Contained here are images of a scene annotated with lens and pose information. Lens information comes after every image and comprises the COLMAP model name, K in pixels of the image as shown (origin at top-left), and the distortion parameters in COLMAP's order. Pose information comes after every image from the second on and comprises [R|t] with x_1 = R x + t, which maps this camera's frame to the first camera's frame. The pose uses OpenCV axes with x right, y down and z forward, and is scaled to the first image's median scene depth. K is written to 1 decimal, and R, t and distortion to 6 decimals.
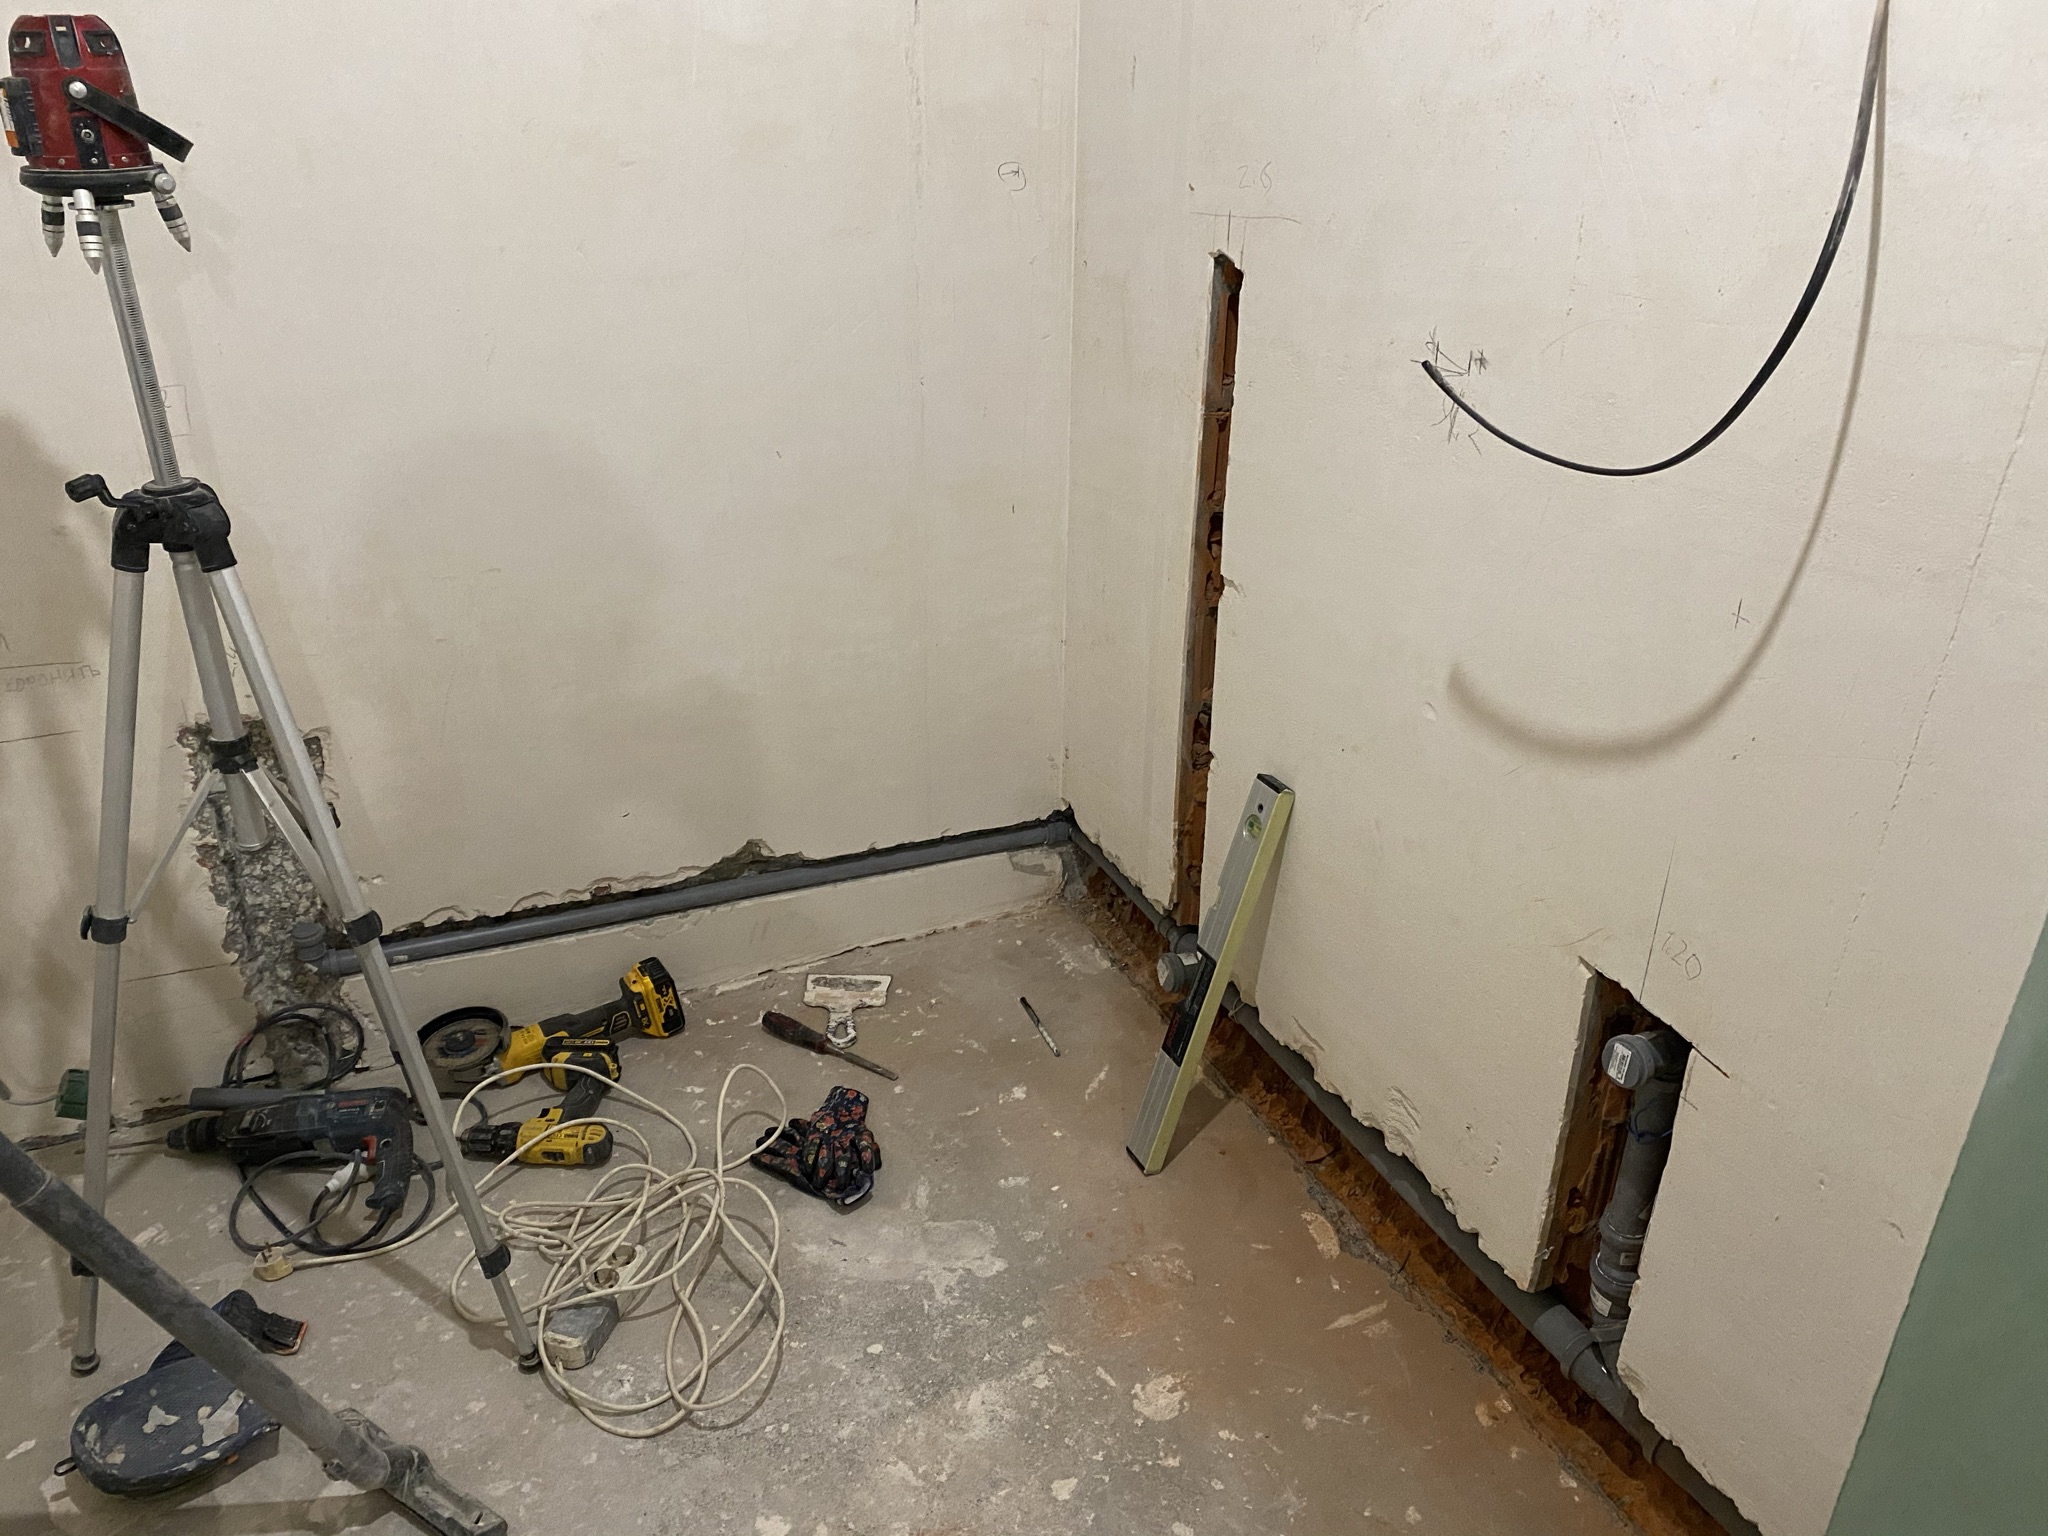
lens RADIAL K [[1555.7, 0, 1020.6], [0, 1555.7, 778.0], [0, 0, 1]] dist [0.025738, -0.040368]
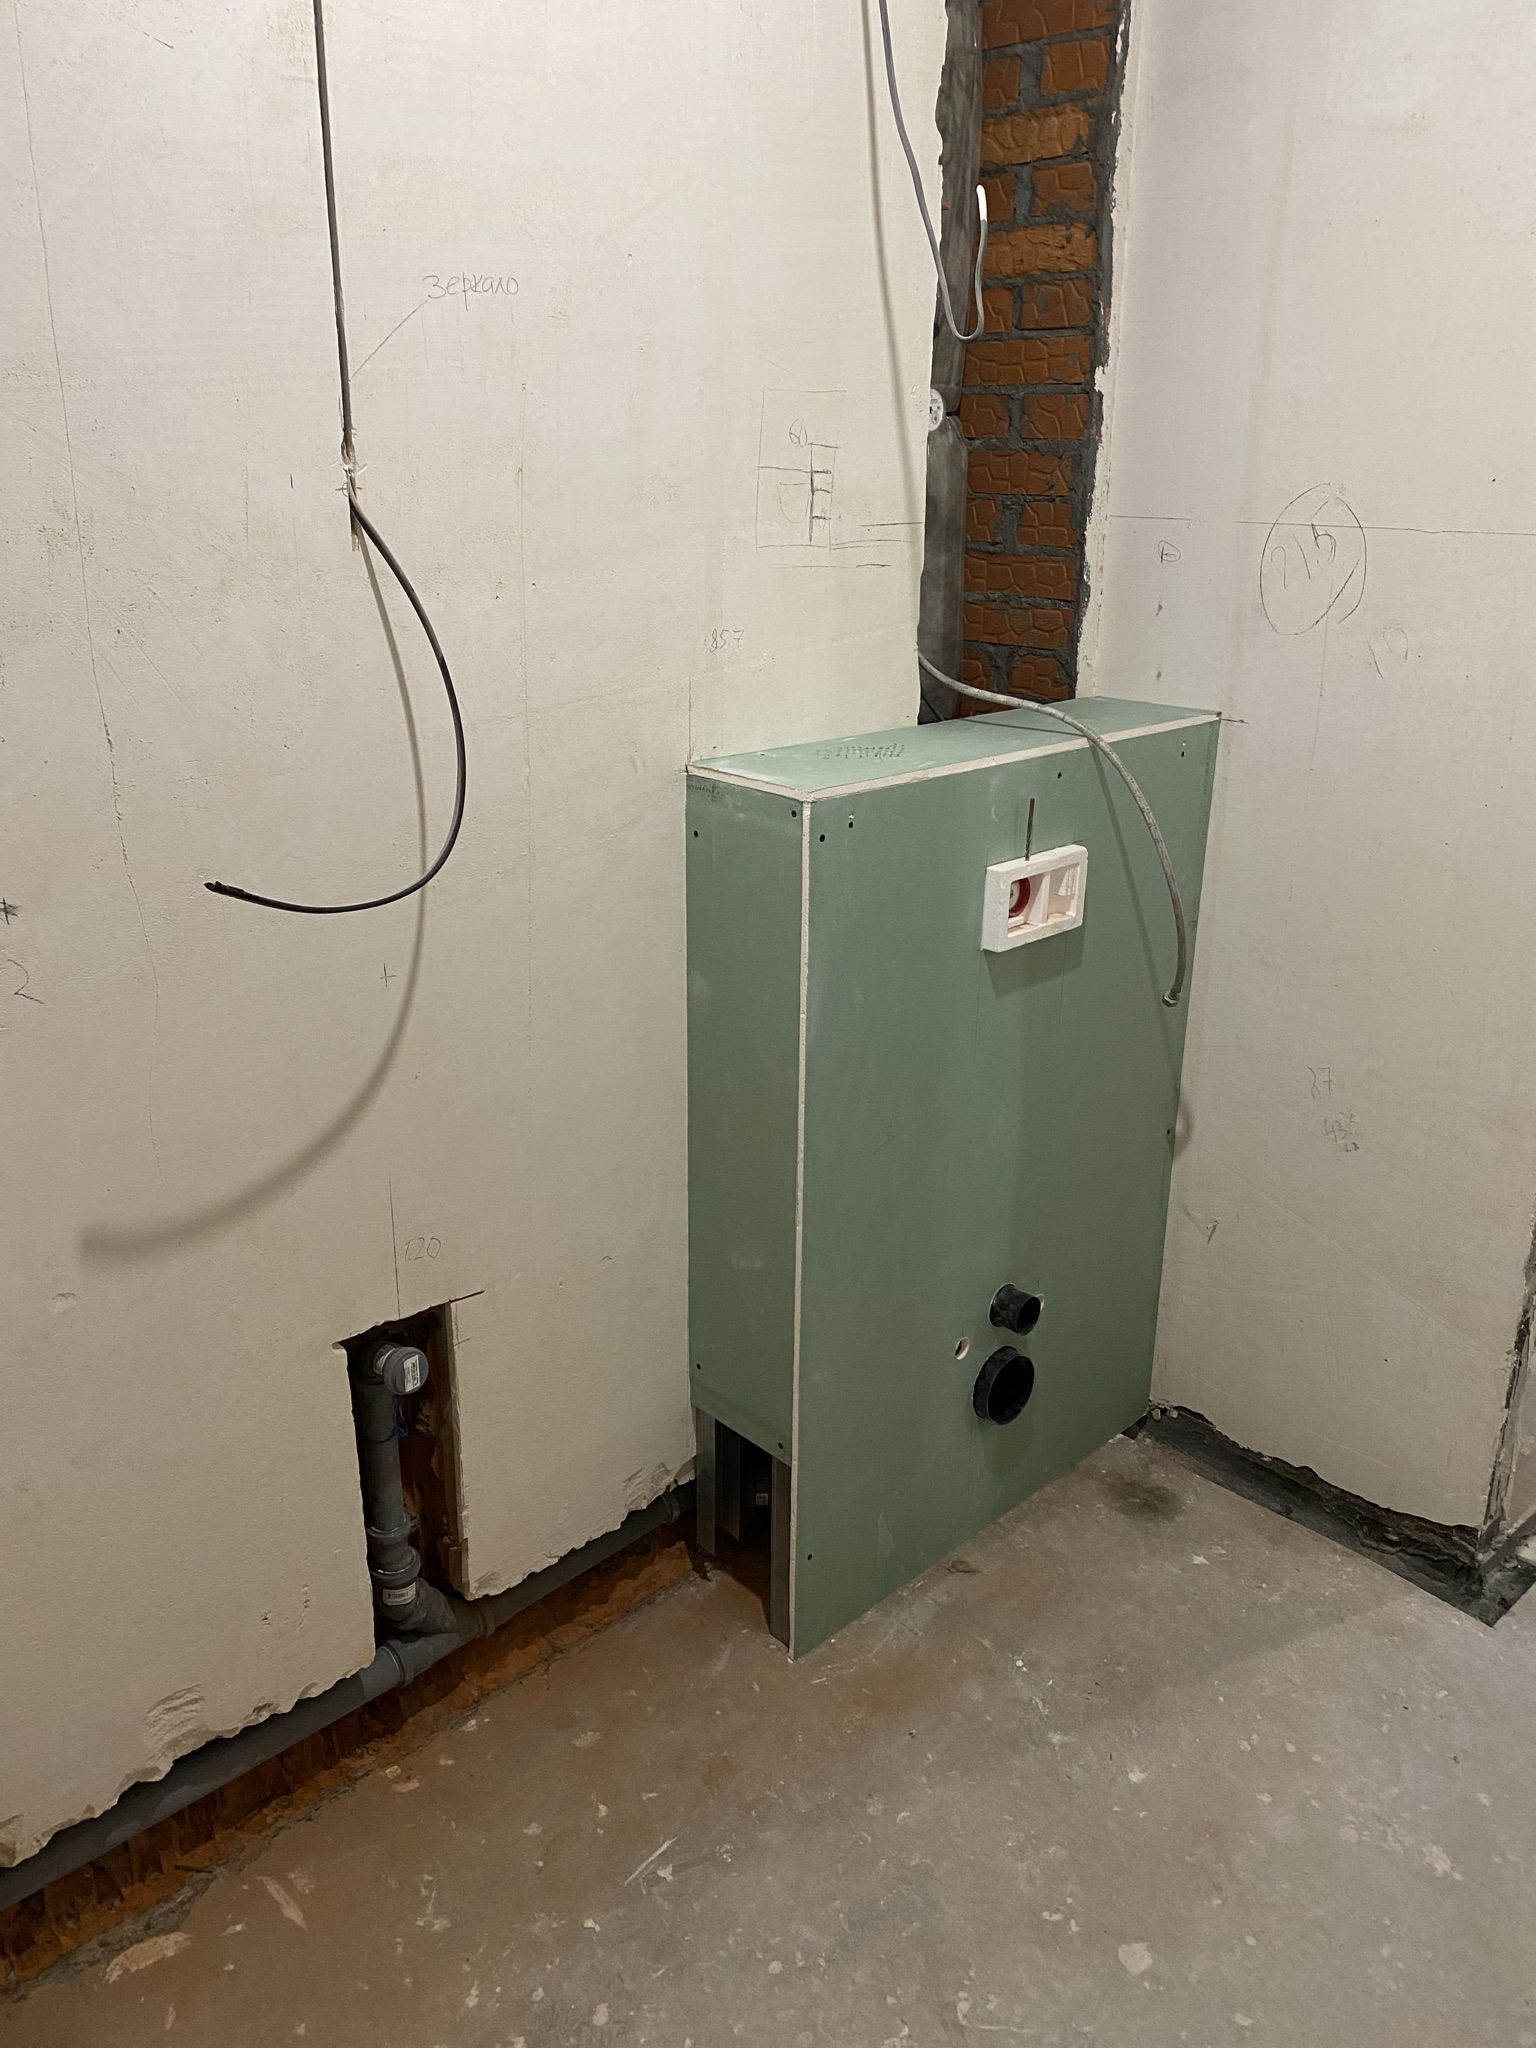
lens RADIAL K [[1555.7, 0, 774.2], [0, 1555.7, 1014.6], [0, 0, 1]] dist [0.025738, -0.040368]
pose [[-0.350311, -0.318317, 0.880884, -0.549084], [0.409587, 0.793727, 0.449707, -0.373150], [-0.842331, 0.518335, -0.147673, 0.683837]]
